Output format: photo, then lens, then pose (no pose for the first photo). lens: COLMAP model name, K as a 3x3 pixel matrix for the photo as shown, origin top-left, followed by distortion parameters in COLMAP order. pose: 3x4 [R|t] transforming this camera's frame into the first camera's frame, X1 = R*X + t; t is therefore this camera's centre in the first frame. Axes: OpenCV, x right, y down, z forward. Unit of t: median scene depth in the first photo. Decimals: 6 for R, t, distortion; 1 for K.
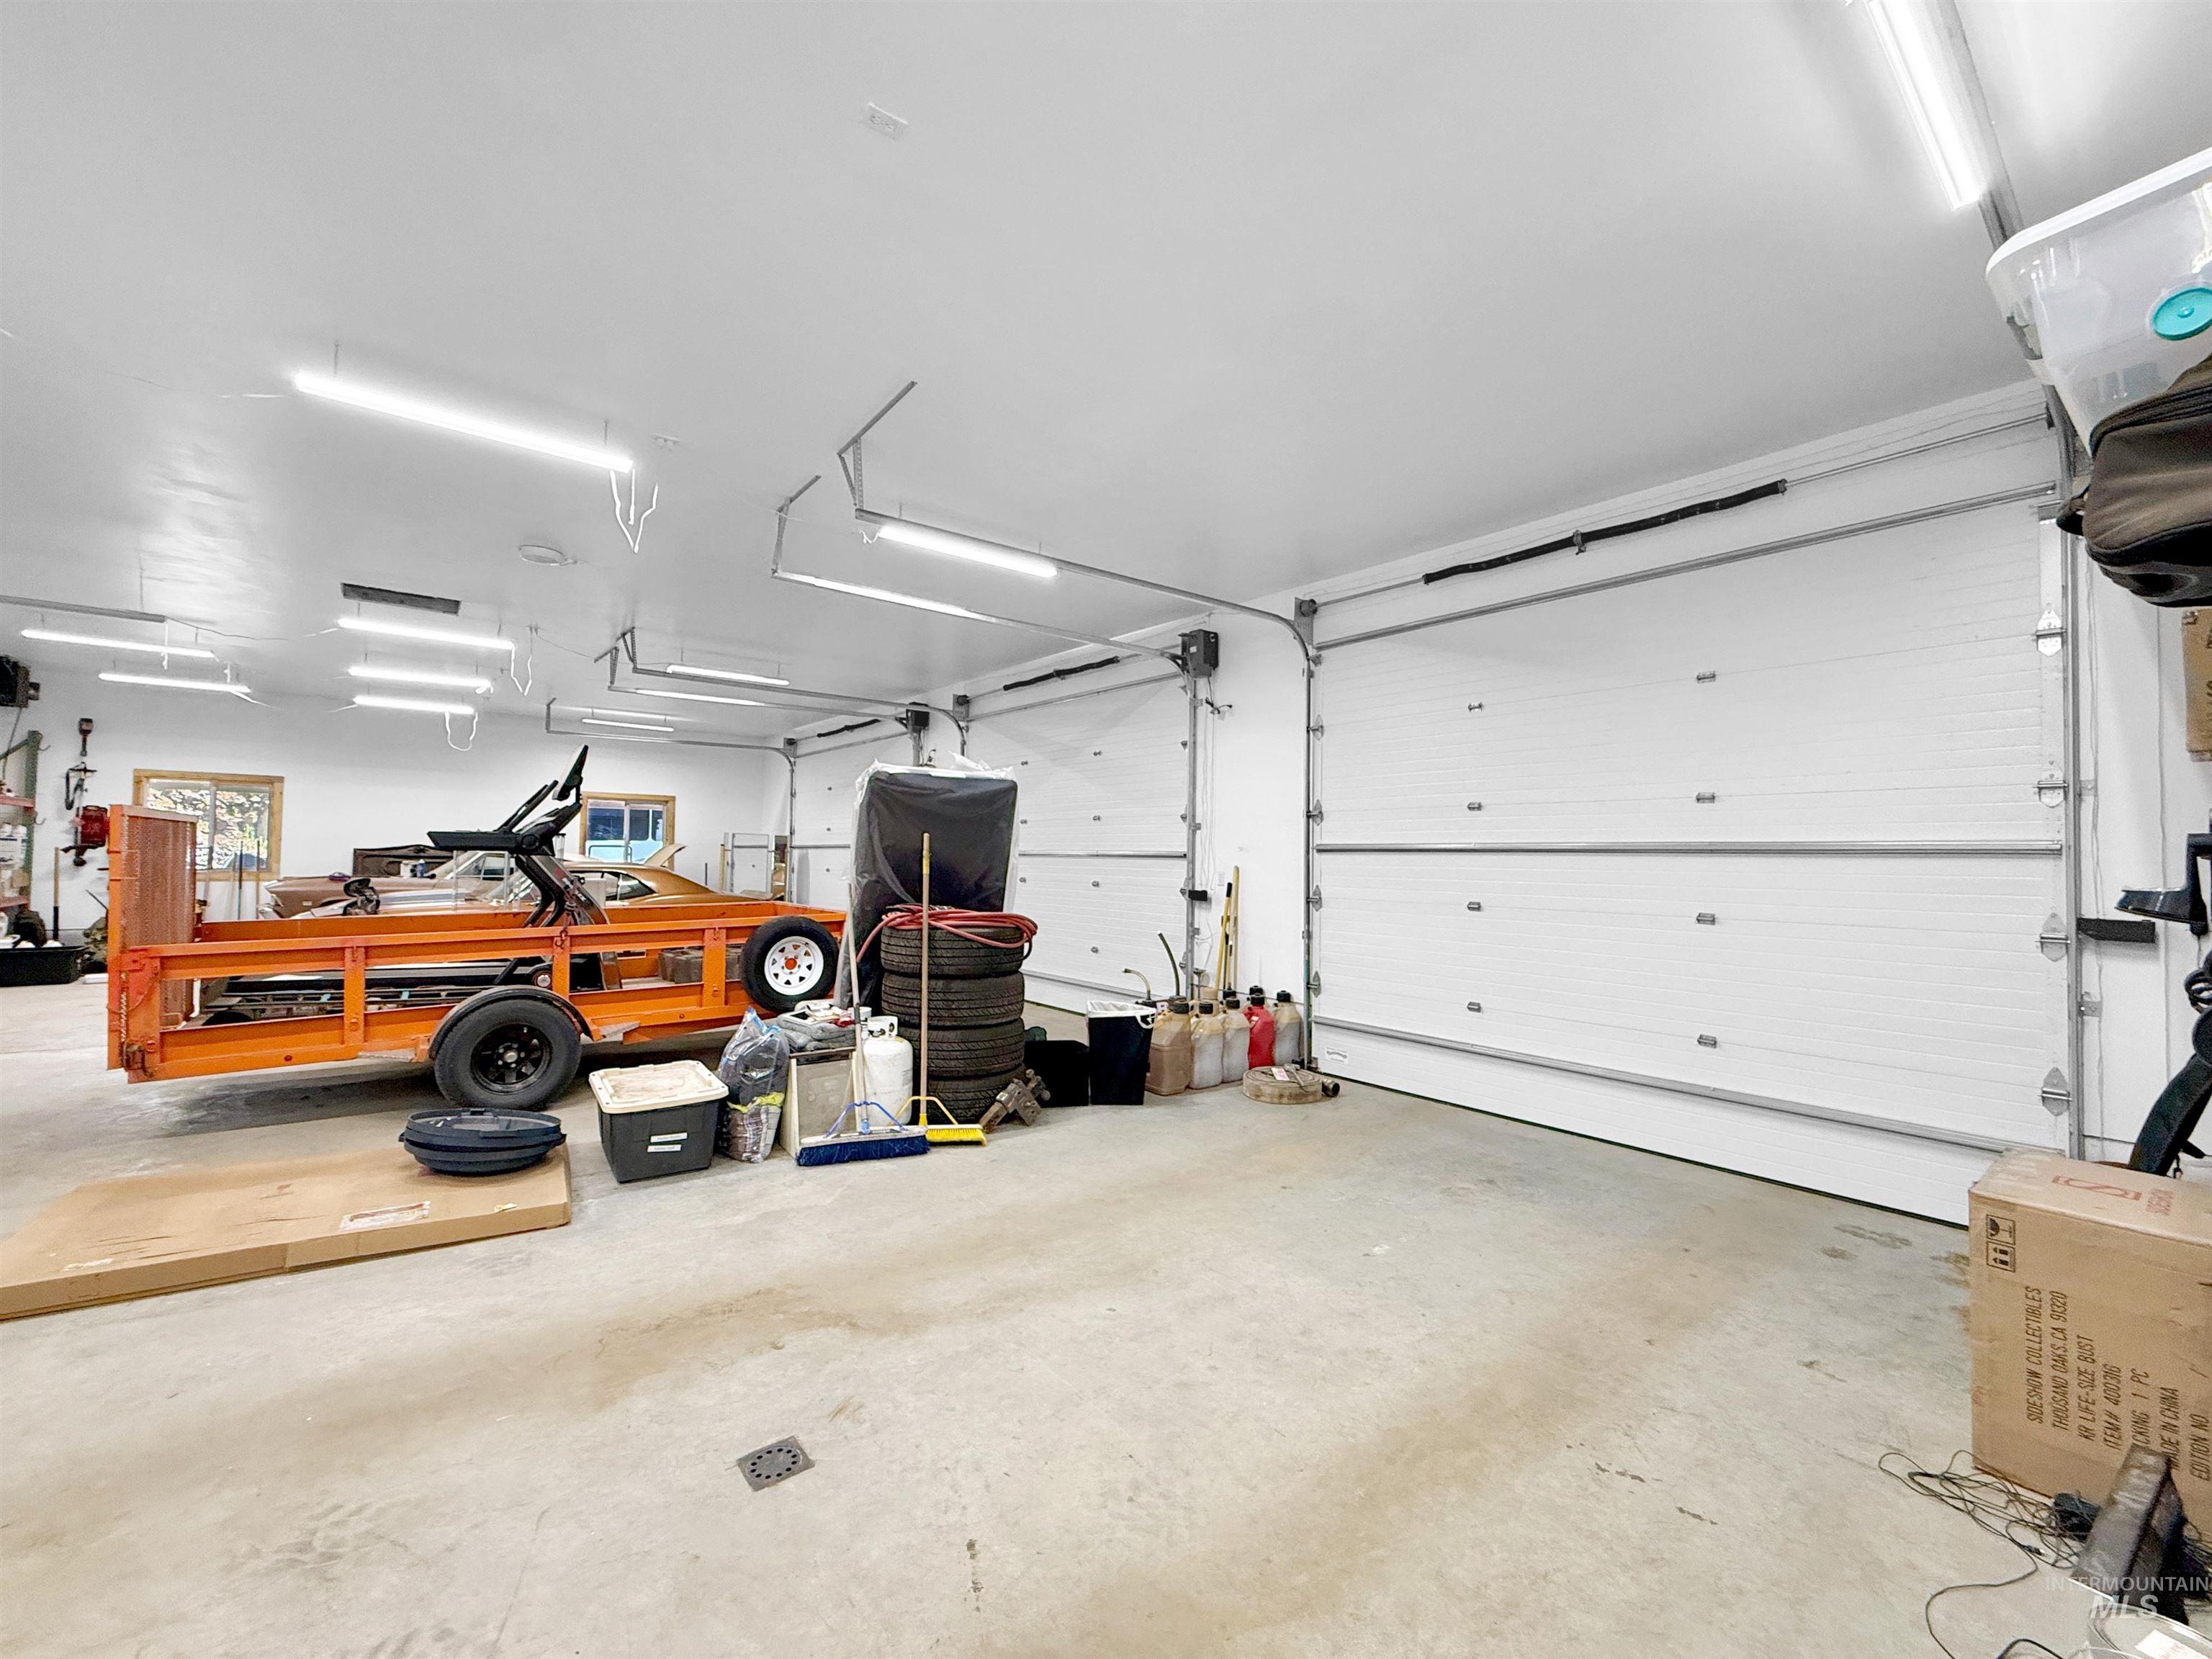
lens RADIAL K [[896.6, 0, 1106.0], [0, 896.6, 829.5], [0, 0, 1]] dist [-0.000449, -0.000046]
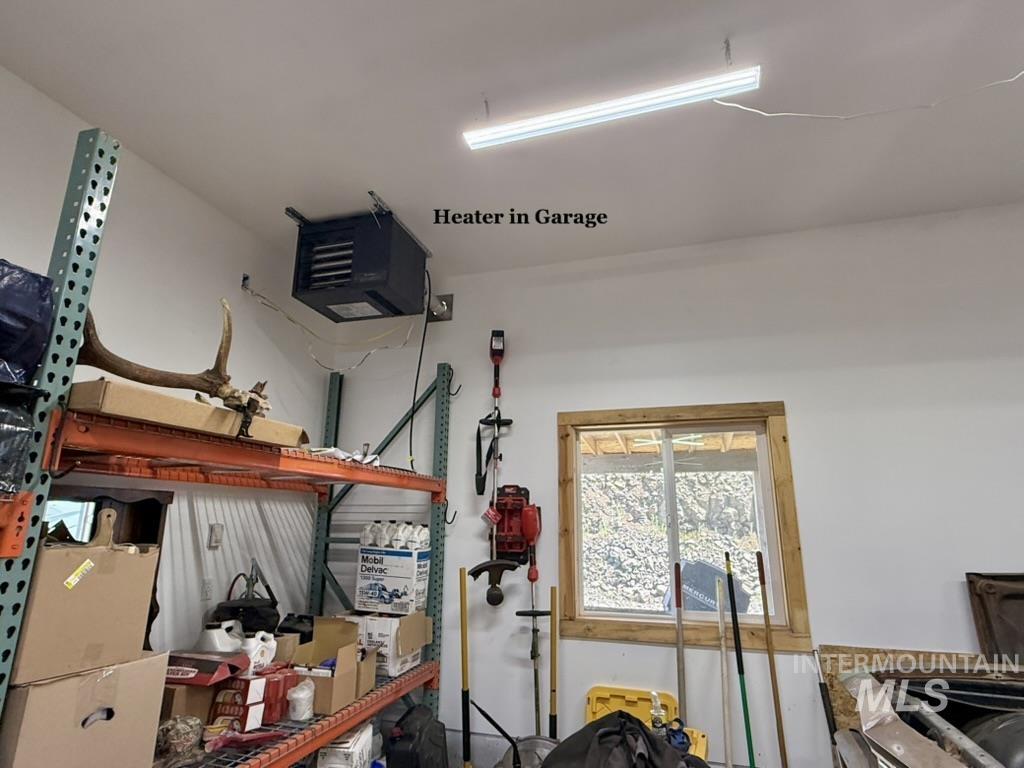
lens RADIAL K [[550.8, 0, 512.0], [0, 550.8, 384.0], [0, 0, 1]] dist [-0.000907, -0.000158]
pose [[0.559711, -0.214066, -0.800562, -0.861393], [0.028046, 0.970399, -0.239872, -0.006164], [0.828213, 0.111807, 0.549147, 0.821773]]
